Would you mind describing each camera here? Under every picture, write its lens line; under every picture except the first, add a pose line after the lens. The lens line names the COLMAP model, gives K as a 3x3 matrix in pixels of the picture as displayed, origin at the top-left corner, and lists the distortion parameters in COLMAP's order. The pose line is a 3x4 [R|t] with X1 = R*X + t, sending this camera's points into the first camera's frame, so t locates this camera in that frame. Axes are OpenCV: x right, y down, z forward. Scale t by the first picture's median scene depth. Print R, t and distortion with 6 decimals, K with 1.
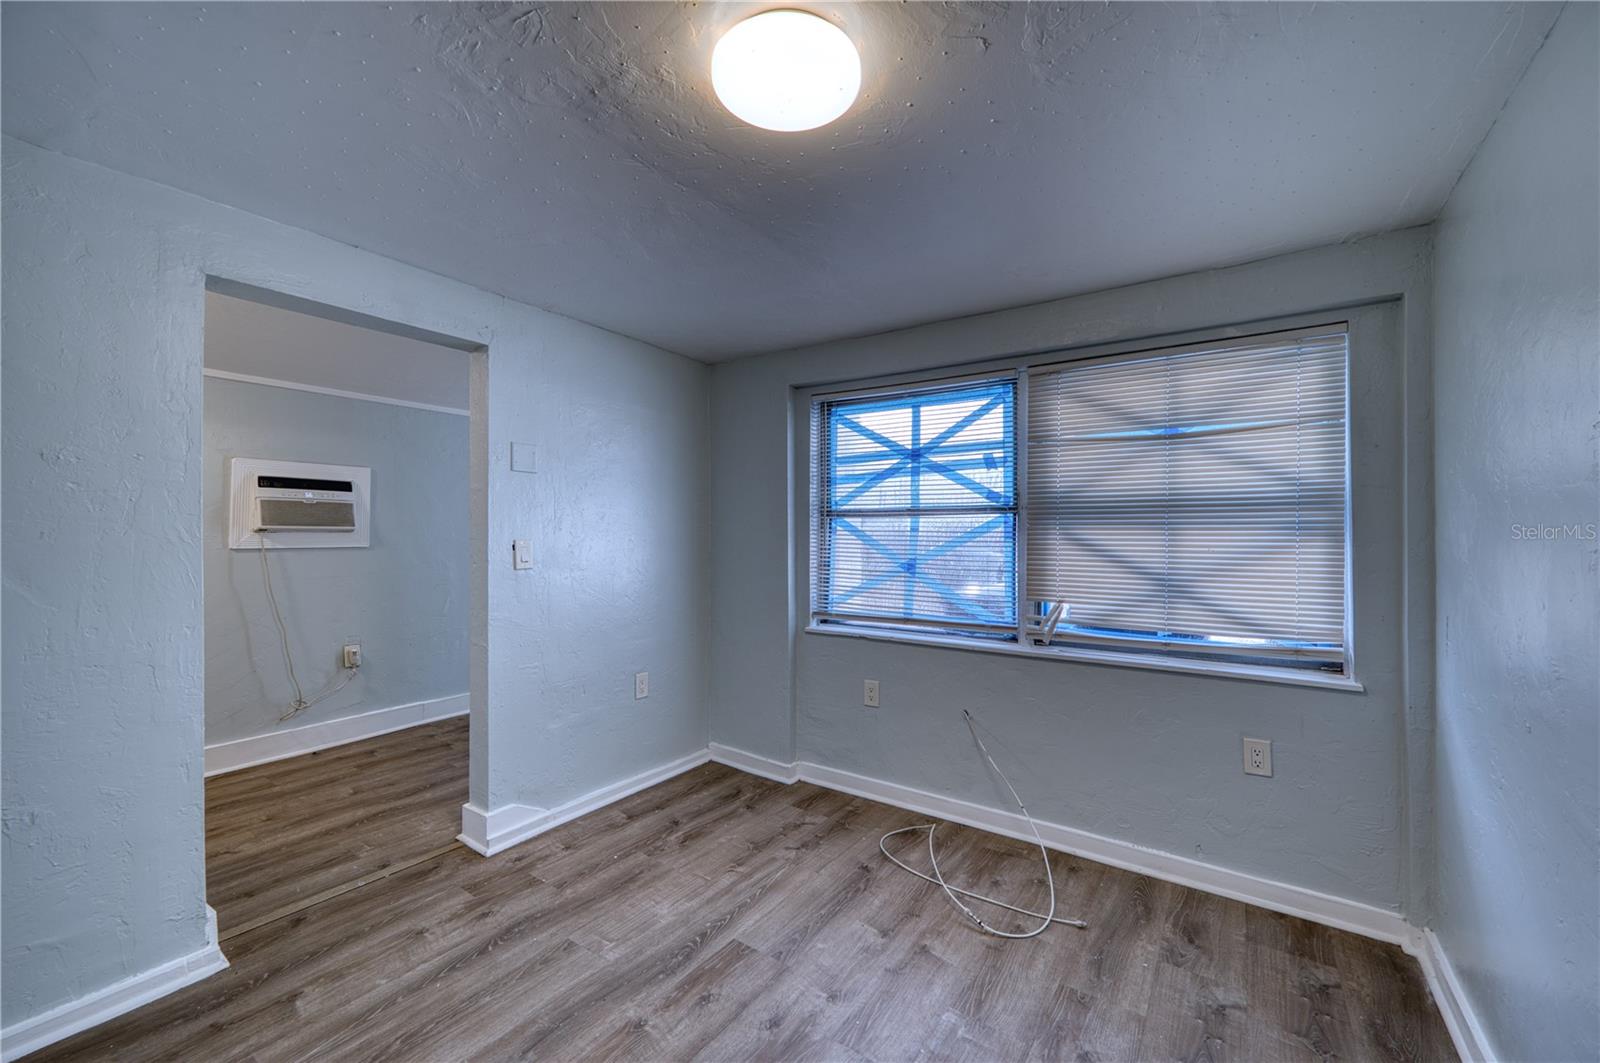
lens RADIAL K [[633.6, 0, 799.4], [0, 633.6, 525.0], [0, 0, 1]] dist [-0.008759, 0.002336]
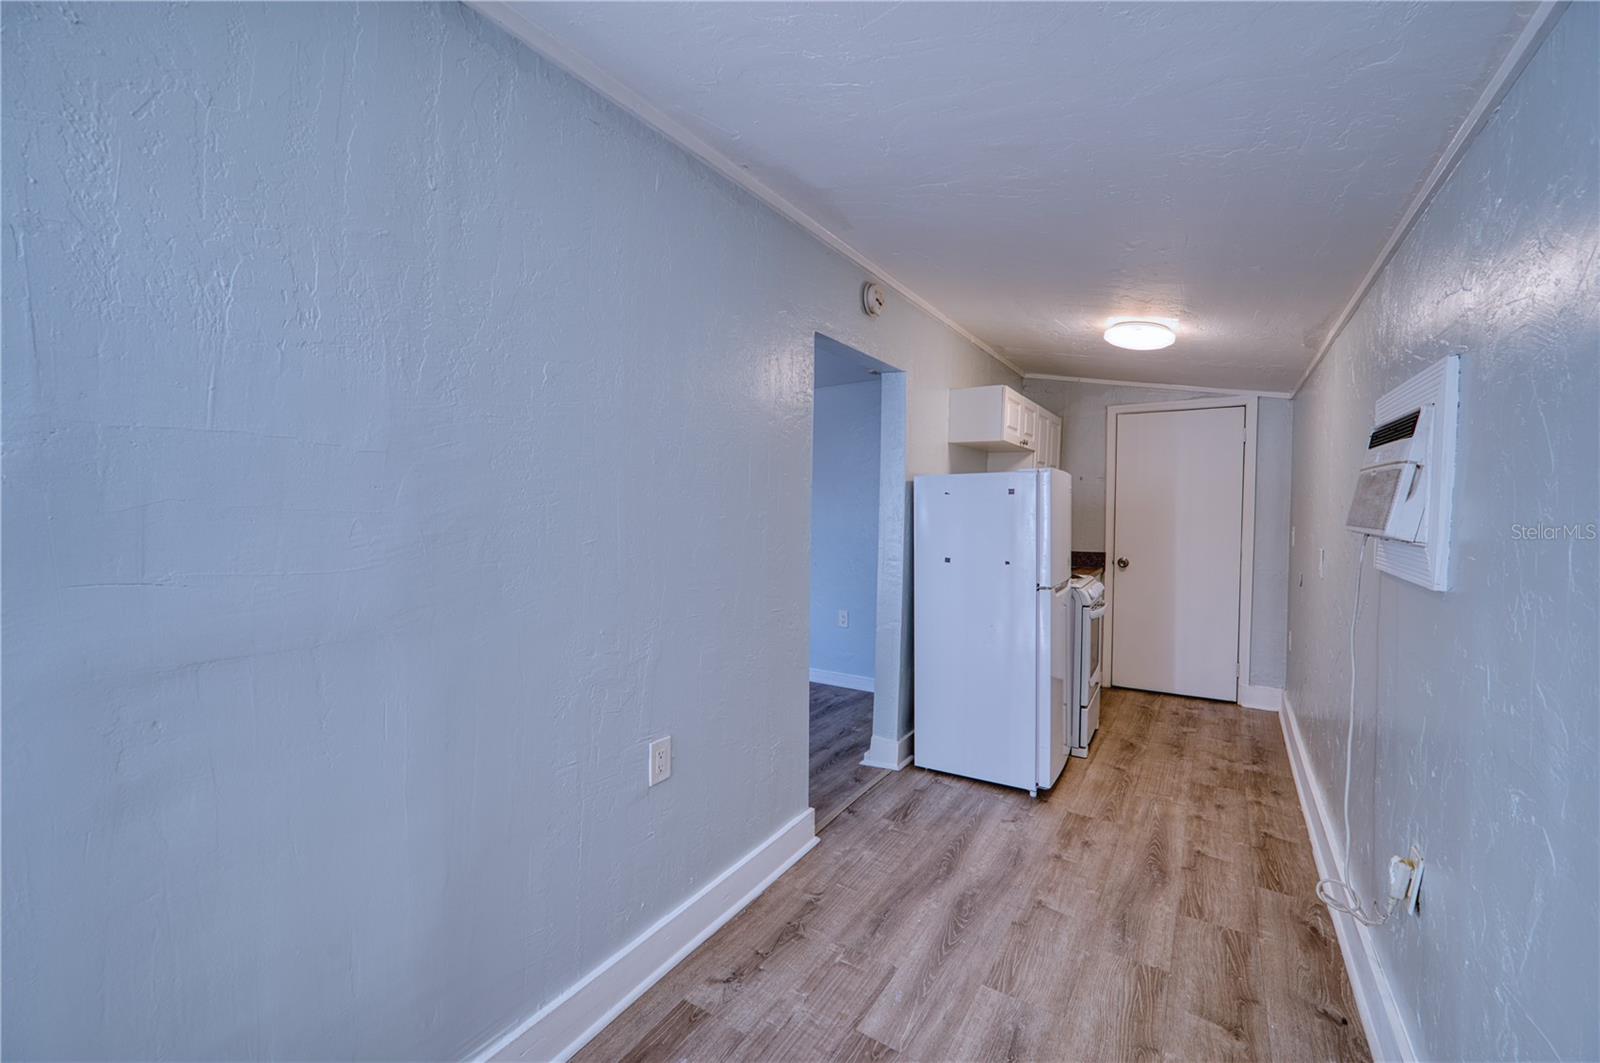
lens RADIAL K [[633.6, 0, 801.5], [0, 633.6, 529.8], [0, 0, 1]] dist [-0.008759, 0.002336]
pose [[-0.999839, -0.004507, -0.017346, -0.527857], [-0.004927, 0.999693, 0.024268, -0.009616], [0.017231, 0.024350, -0.999555, 2.100139]]
